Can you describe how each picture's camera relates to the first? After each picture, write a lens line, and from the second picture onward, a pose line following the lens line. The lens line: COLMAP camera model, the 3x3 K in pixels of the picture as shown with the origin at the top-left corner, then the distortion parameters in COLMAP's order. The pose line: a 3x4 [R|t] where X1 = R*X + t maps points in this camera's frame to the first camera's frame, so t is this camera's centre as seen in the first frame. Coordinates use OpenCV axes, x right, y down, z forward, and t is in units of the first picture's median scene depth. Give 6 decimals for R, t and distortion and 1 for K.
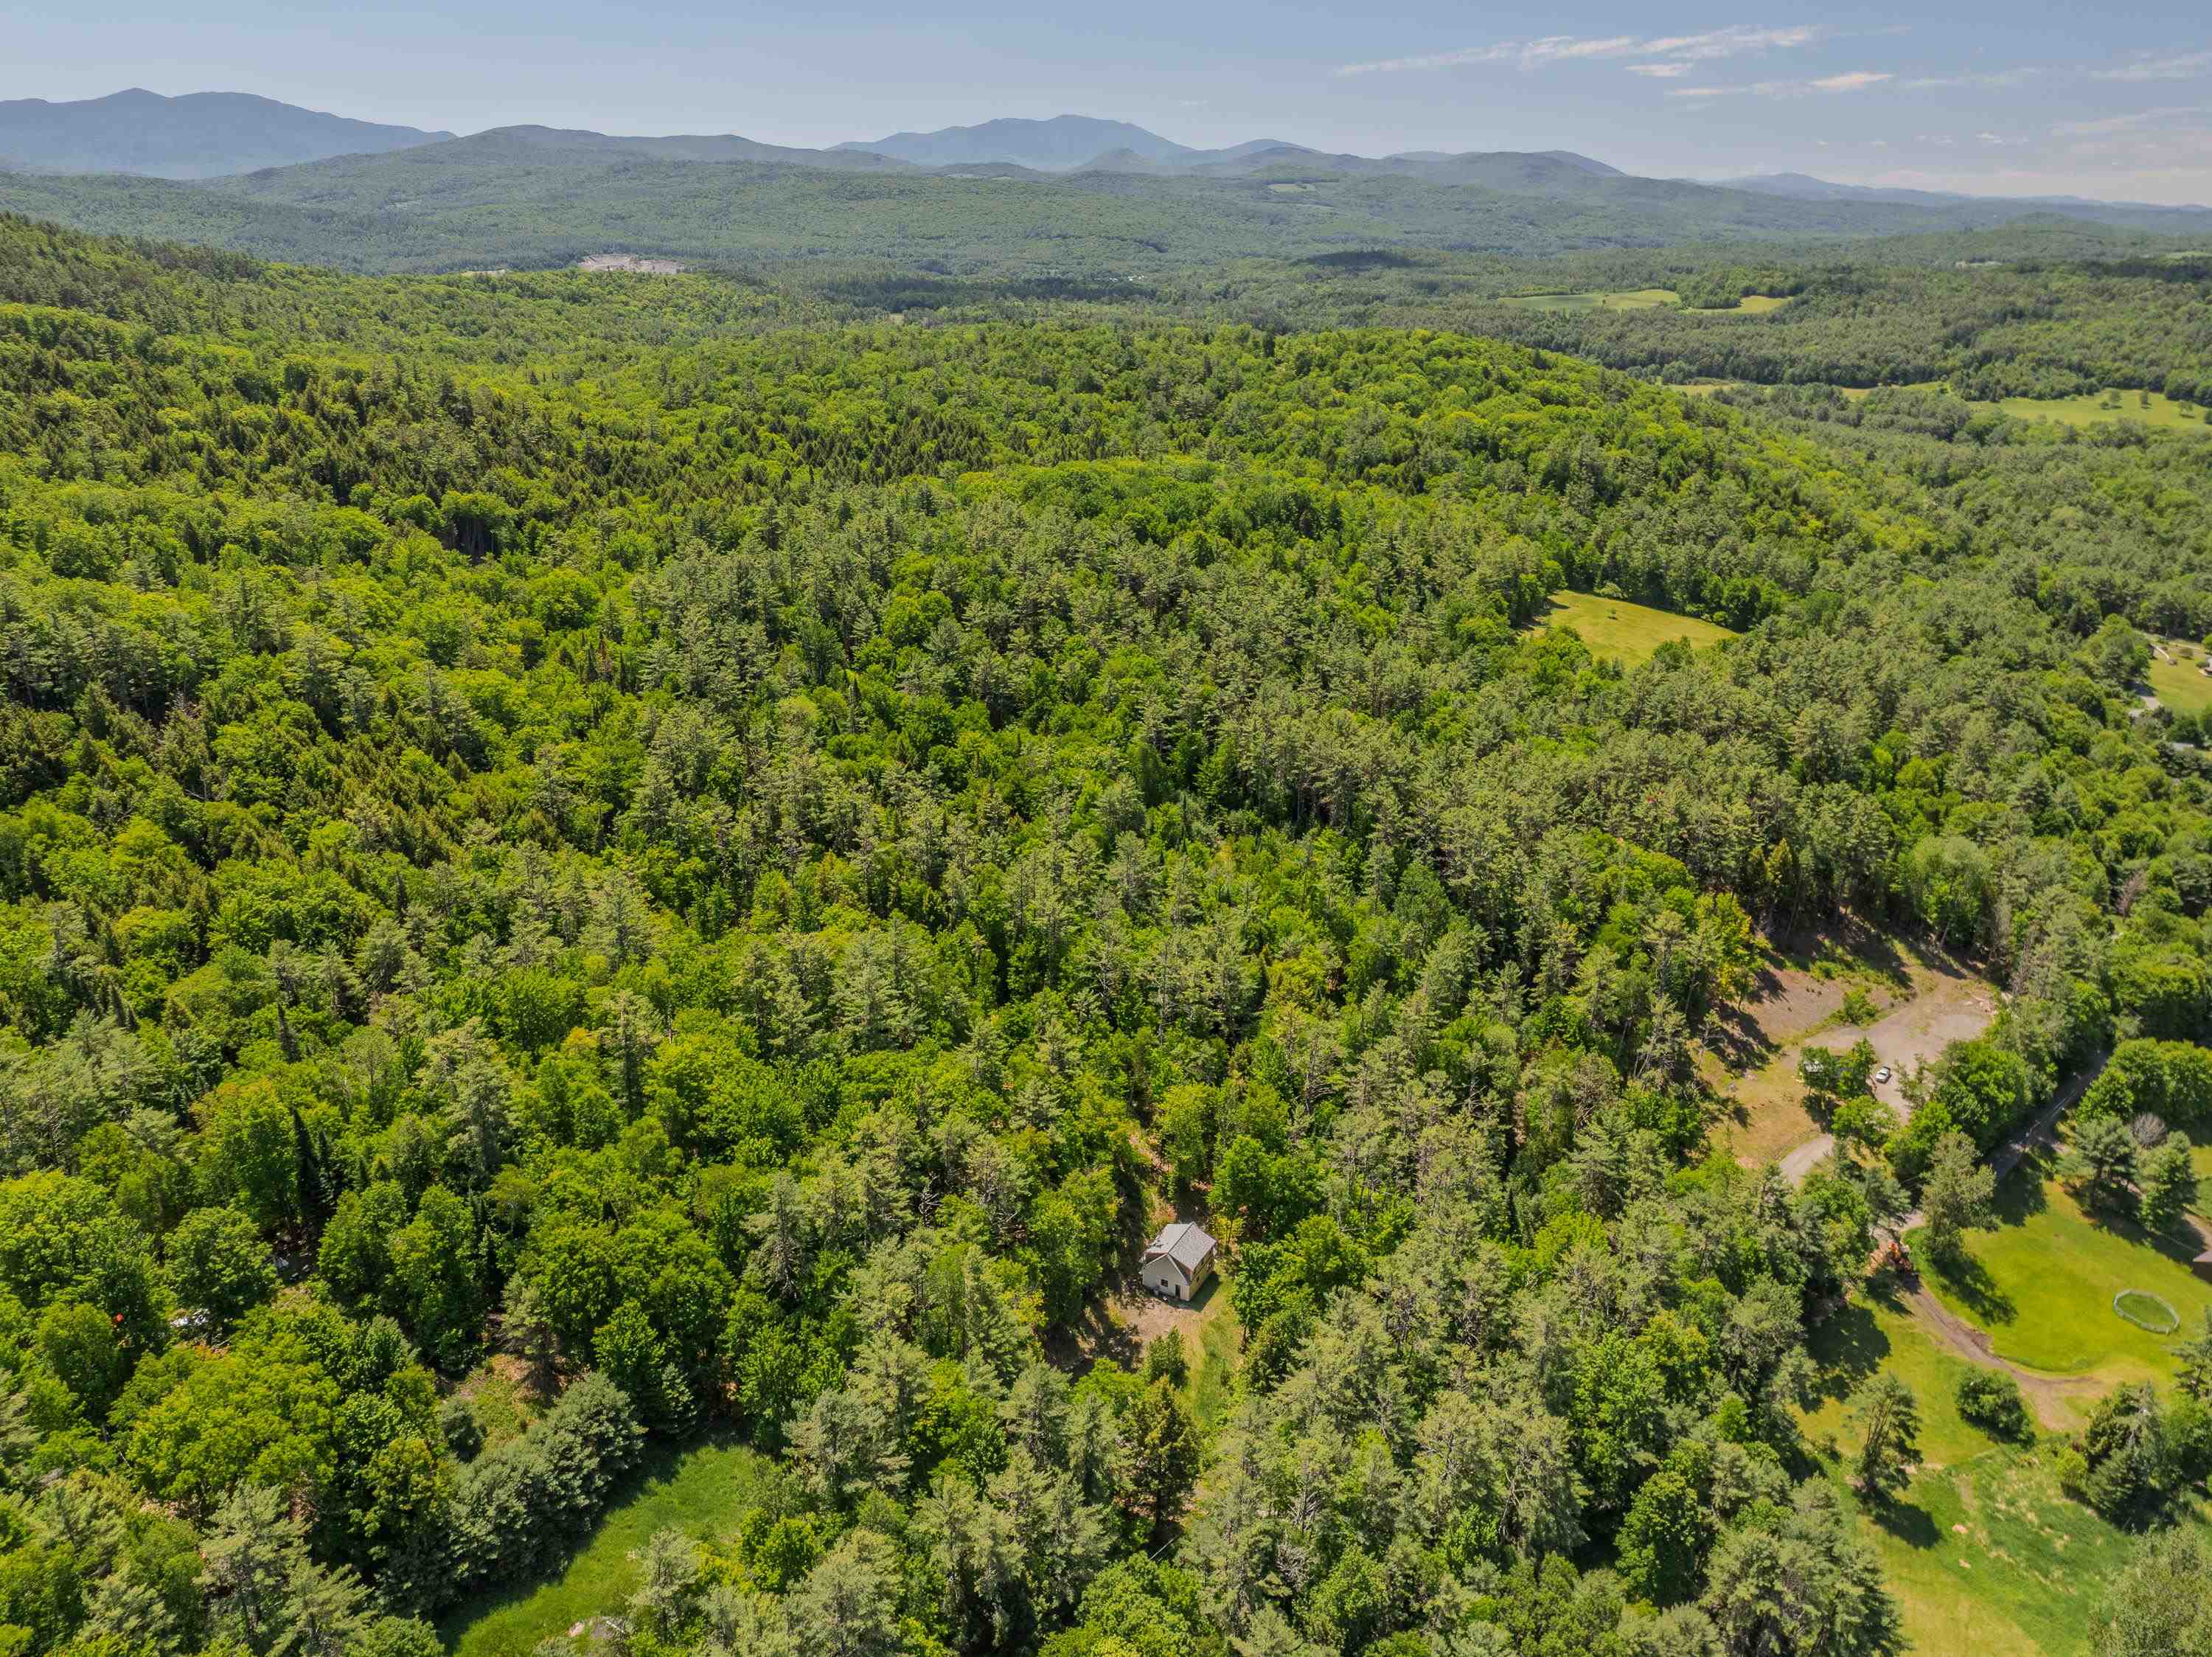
lens RADIAL K [[1570.7, 0, 1105.5], [0, 1570.7, 830.5], [0, 0, 1]] dist [-0.054093, 0.022544]
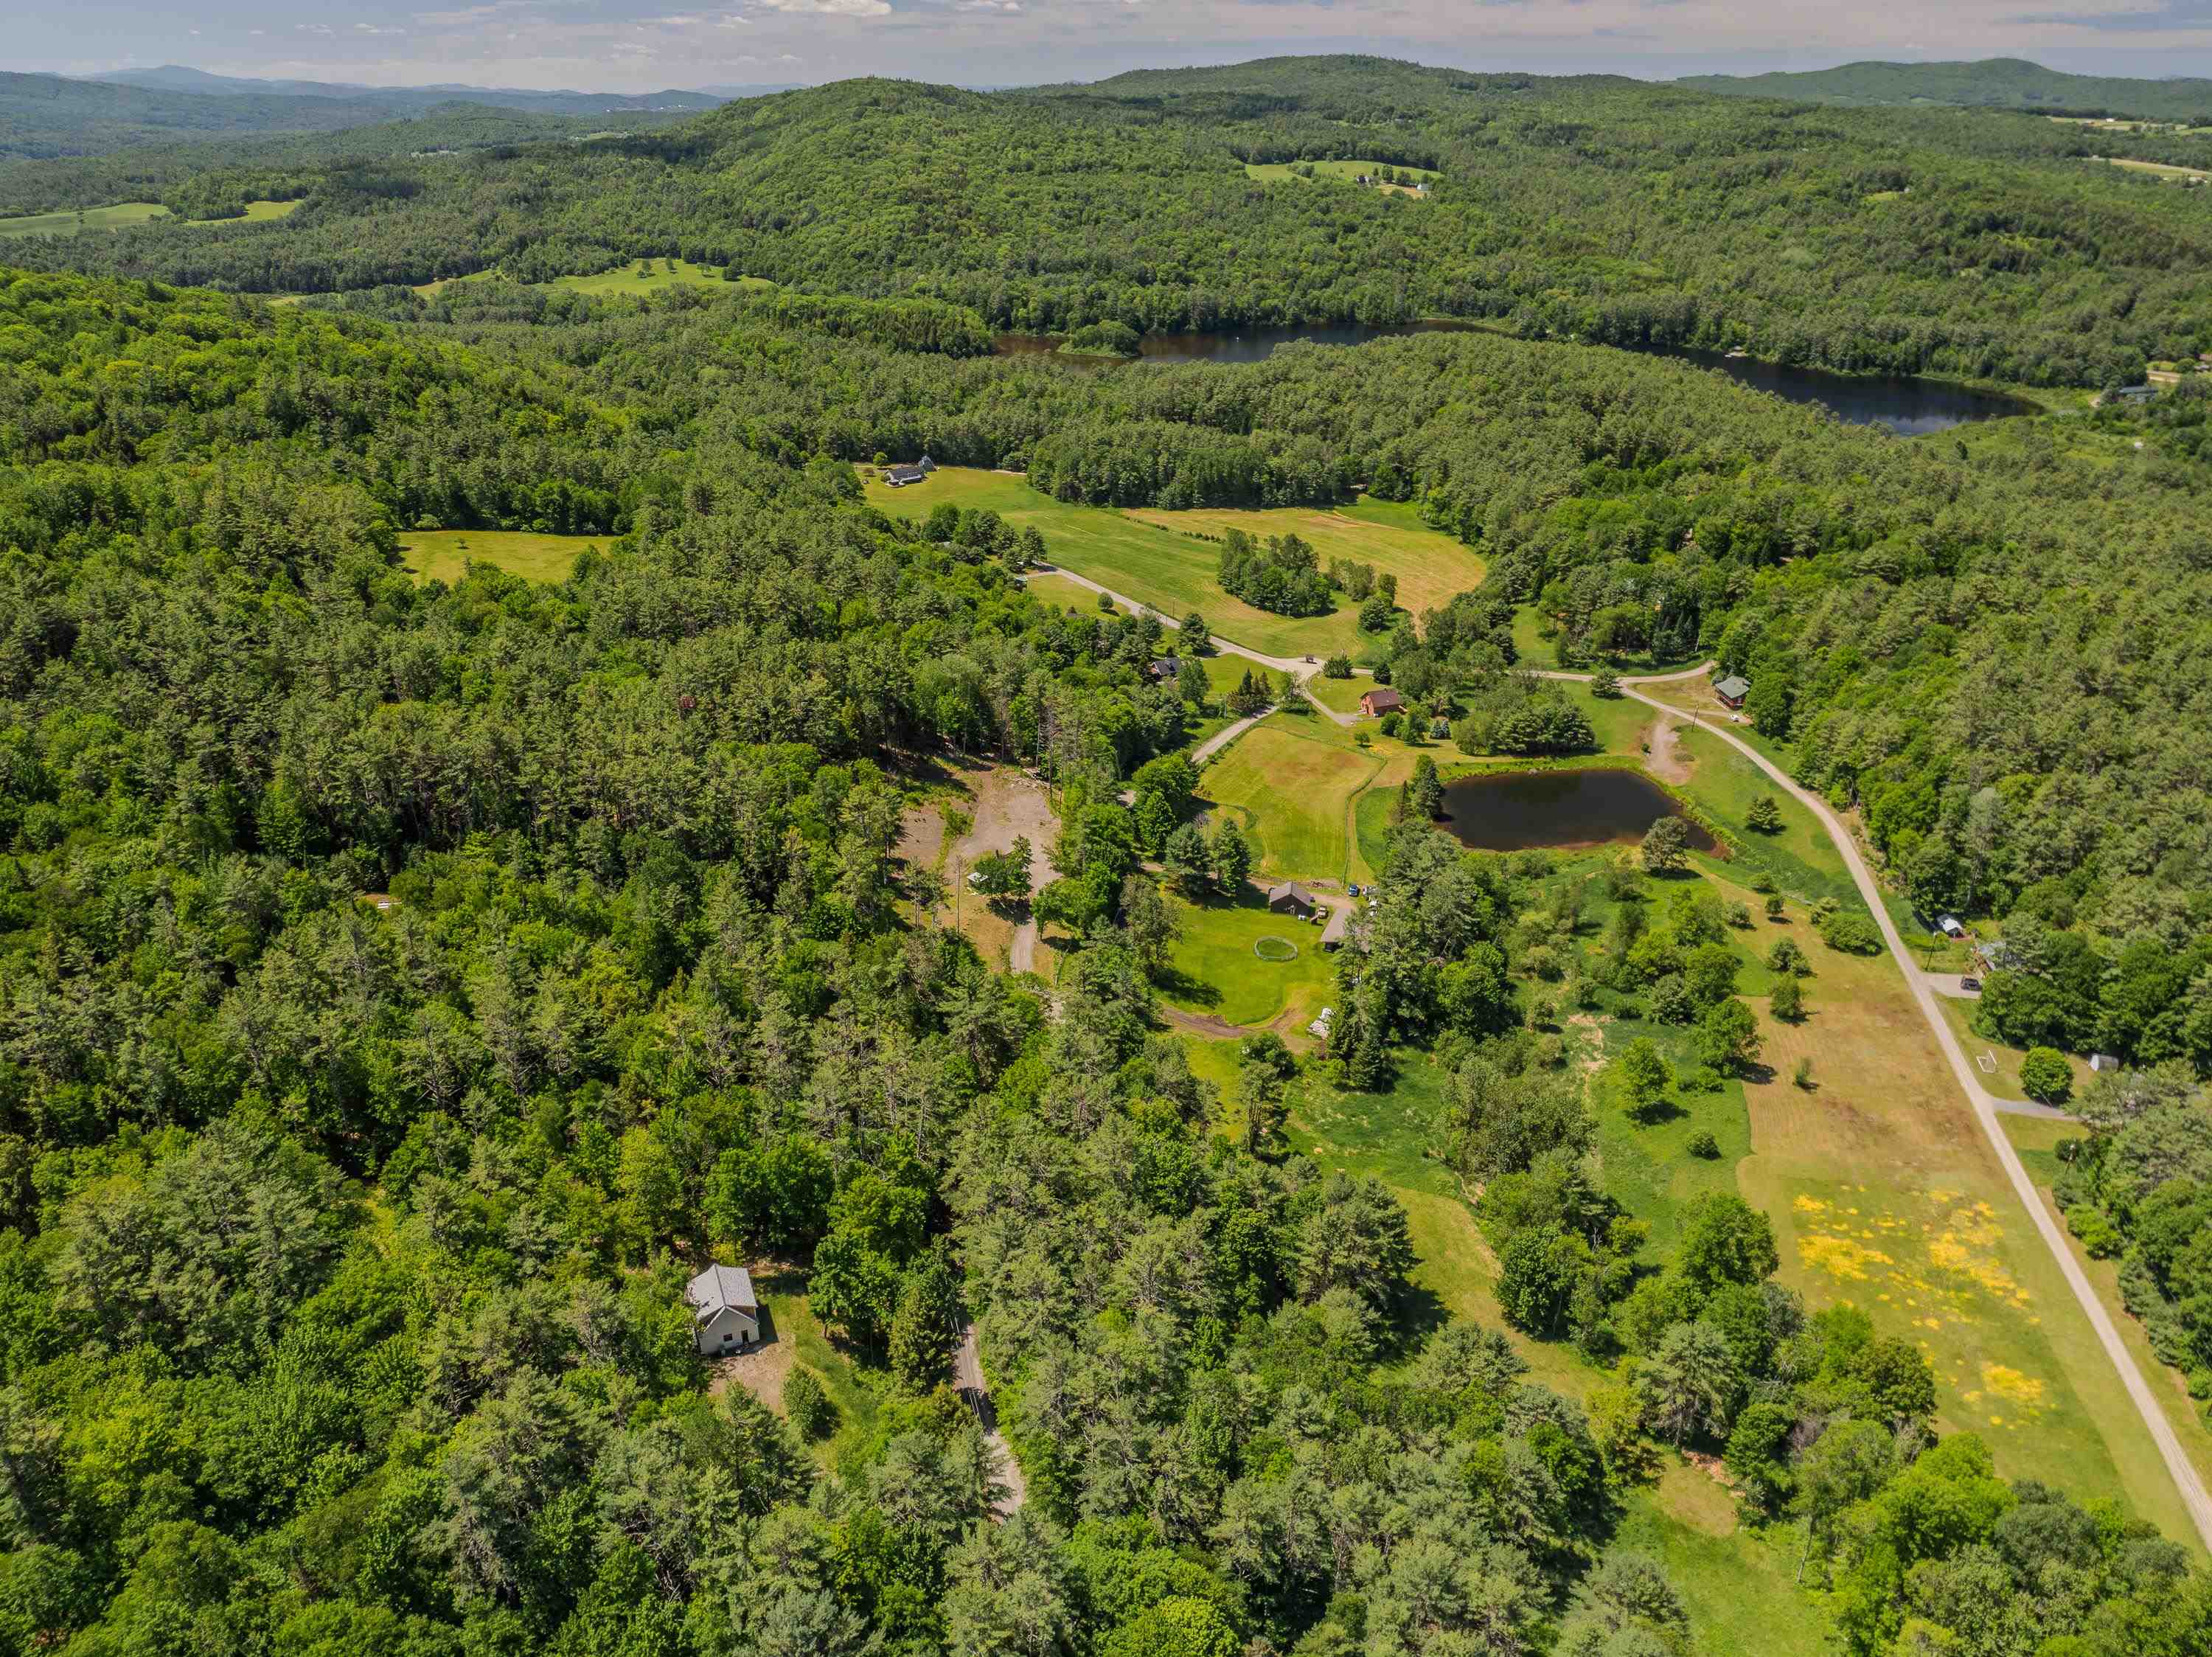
lens RADIAL K [[1570.7, 0, 1100.4], [0, 1570.7, 825.6], [0, 0, 1]] dist [-0.054093, 0.022544]
pose [[0.619869, -0.338687, 0.707851, -0.146283], [0.297972, 0.936088, 0.186955, -0.036061], [-0.725930, 0.095032, 0.681171, 0.083394]]
